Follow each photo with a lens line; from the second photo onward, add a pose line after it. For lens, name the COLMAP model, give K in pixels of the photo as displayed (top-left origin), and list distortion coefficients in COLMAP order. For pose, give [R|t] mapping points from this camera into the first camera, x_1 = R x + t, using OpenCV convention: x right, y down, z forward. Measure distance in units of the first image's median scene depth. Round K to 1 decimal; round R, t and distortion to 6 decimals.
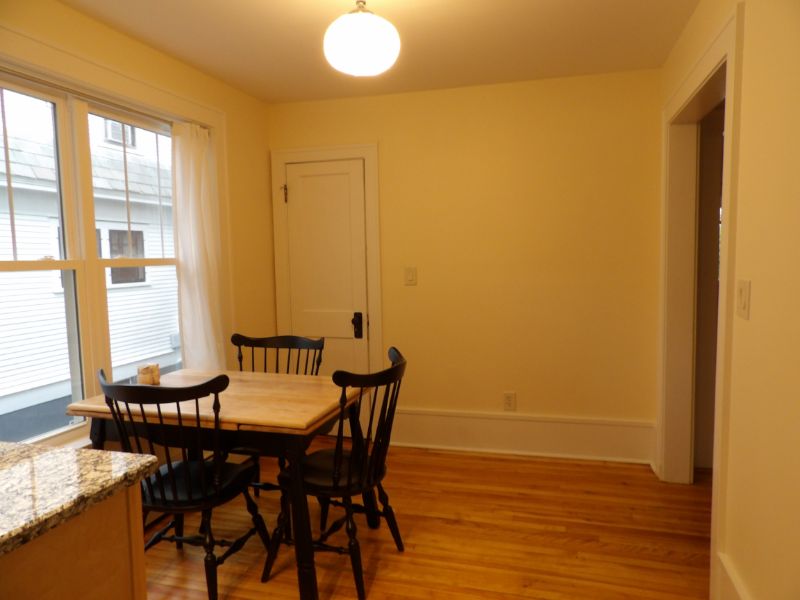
lens RADIAL K [[563.2, 0, 400.0], [0, 563.2, 300.0], [0, 0, 1]] dist [-0.005424, -0.001929]
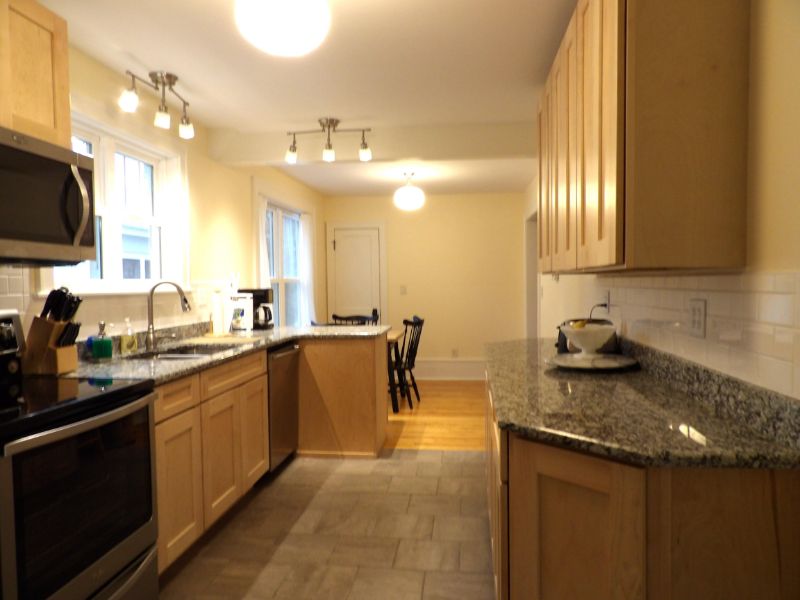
lens RADIAL K [[563.2, 0, 400.0], [0, 563.2, 300.0], [0, 0, 1]] dist [-0.005424, -0.001929]
pose [[0.986881, 0.001203, 0.161442, -0.439459], [0.006464, 0.998876, -0.046955, 0.121894], [-0.161317, 0.047383, 0.985764, -1.296072]]
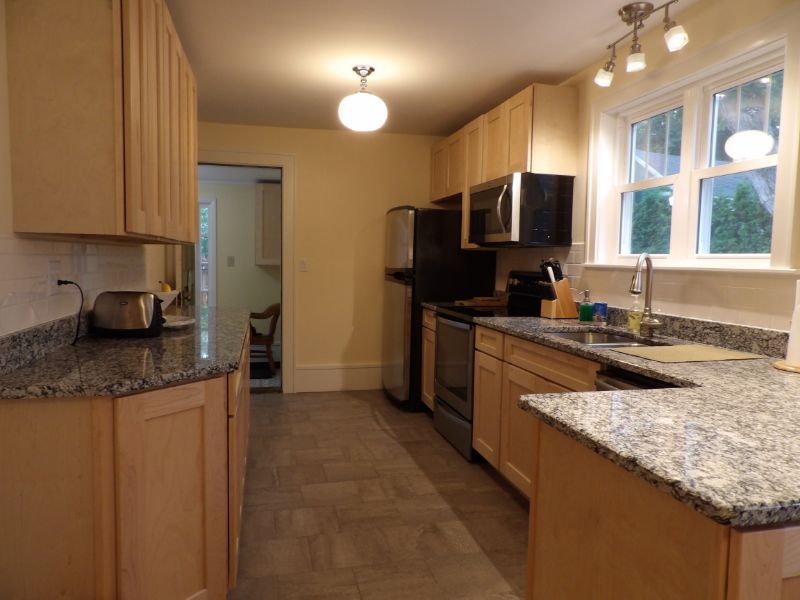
lens RADIAL K [[563.2, 0, 400.0], [0, 563.2, 300.0], [0, 0, 1]] dist [-0.005424, -0.001929]
pose [[-0.866608, 0.034401, -0.497802, 0.091210], [-0.047506, 0.987401, 0.150938, -0.019651], [0.496722, 0.154453, -0.854056, 0.508887]]
